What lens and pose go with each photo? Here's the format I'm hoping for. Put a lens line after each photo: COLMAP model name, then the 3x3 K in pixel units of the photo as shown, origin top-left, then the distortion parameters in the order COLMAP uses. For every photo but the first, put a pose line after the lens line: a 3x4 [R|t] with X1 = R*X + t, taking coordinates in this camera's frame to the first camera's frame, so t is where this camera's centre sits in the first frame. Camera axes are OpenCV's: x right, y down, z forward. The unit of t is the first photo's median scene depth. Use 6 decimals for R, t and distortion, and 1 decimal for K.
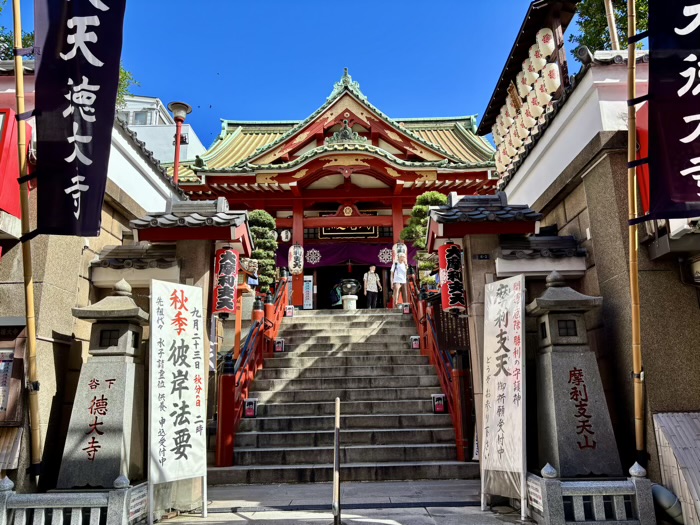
lens RADIAL K [[519.0, 0, 350.0], [0, 519.0, 262.5], [0, 0, 1]] dist [0.087115, -0.101444]
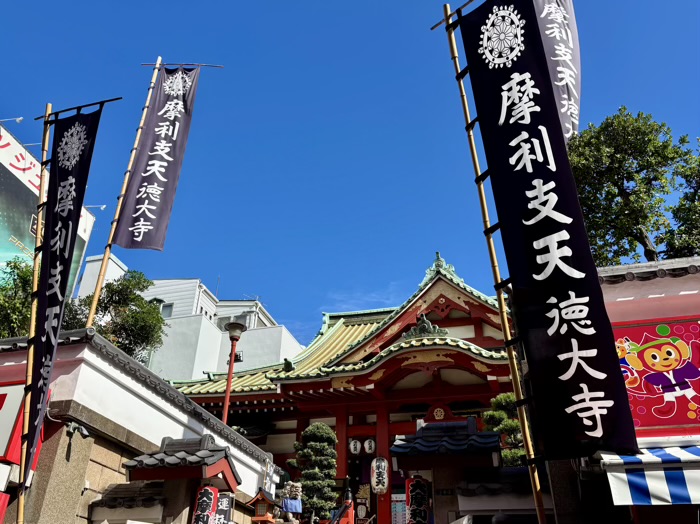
lens RADIAL K [[621.5, 0, 328.3], [0, 621.5, 259.9], [0, 0, 1]] dist [0.097971, -0.213562]
pose [[0.955367, -0.113773, -0.272634, 0.140256], [0.023065, 0.948775, -0.315108, -0.019282], [0.294519, 0.294756, 0.909053, -0.073797]]
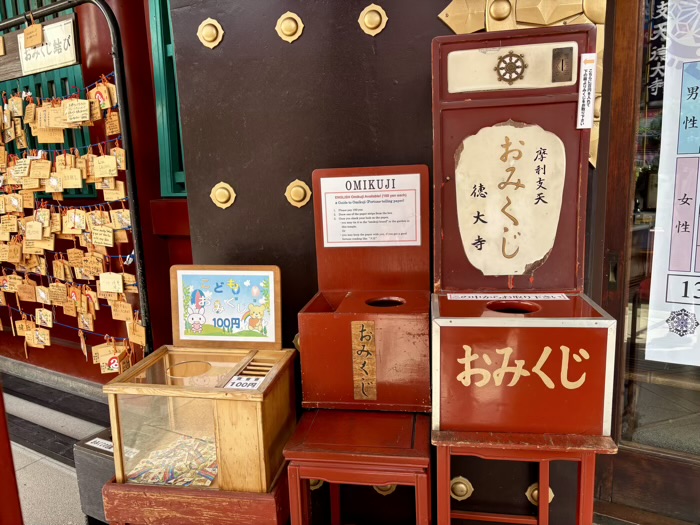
lens RADIAL K [[519.0, 0, 350.0], [0, 519.0, 262.5], [0, 0, 1]] dist [0.087115, -0.101444]
pose [[0.863667, 0.075246, -0.498415, -0.143896], [0.145119, 0.909812, 0.388822, 0.031132], [0.482721, -0.408143, 0.774855, 1.033918]]
